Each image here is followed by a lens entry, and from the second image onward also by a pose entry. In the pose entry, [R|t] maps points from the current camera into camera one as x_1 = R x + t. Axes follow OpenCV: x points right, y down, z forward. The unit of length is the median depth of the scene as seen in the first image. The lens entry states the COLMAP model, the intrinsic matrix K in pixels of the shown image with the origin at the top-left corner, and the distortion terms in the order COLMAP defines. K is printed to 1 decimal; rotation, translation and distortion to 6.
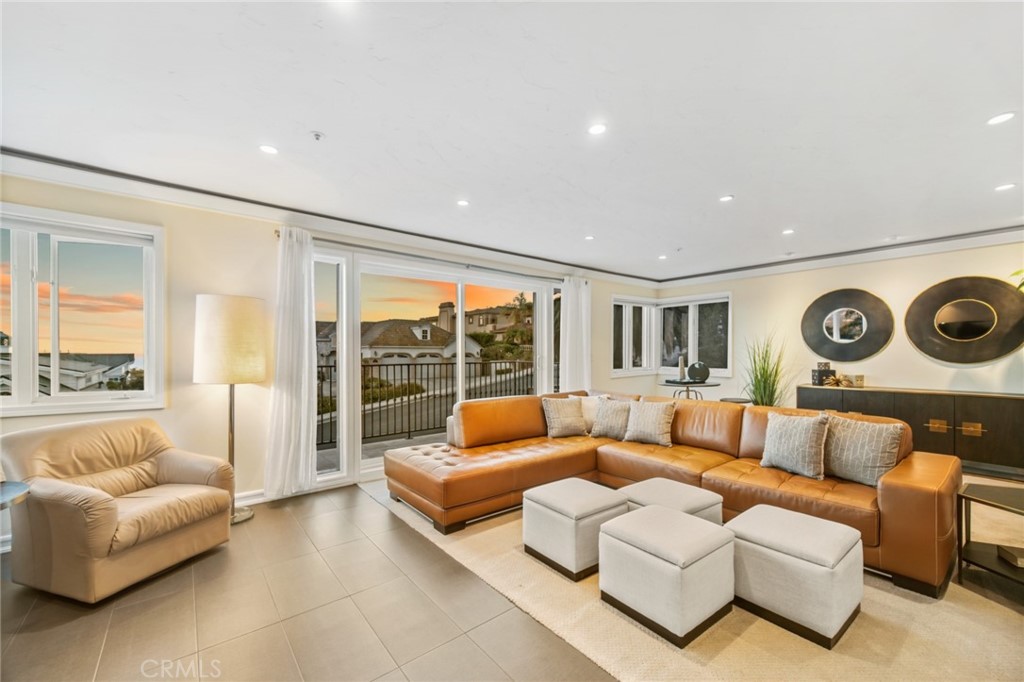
lens RADIAL K [[414.0, 0, 502.3], [0, 414.0, 349.6], [0, 0, 1]] dist [0.014173, -0.003058]
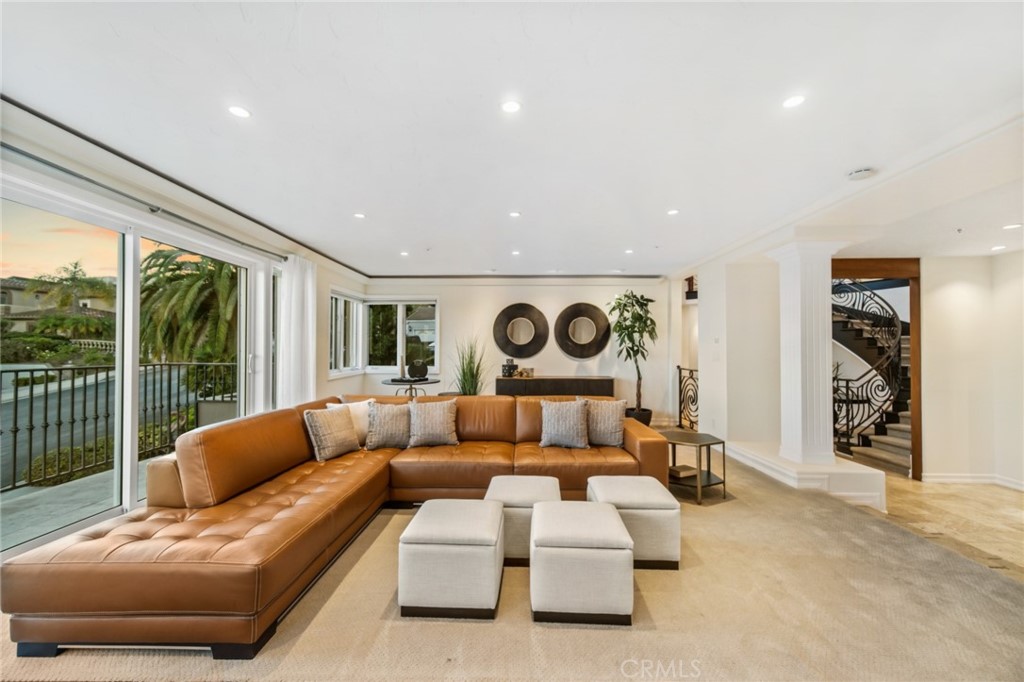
lens RADIAL K [[414.0, 0, 510.8], [0, 414.0, 345.2], [0, 0, 1]] dist [0.014173, -0.003058]
pose [[0.635645, 0.012709, 0.771877, -0.216551], [-0.007158, 0.999919, -0.010569, 0.002317], [-0.771948, 0.001193, 0.635685, 0.197214]]
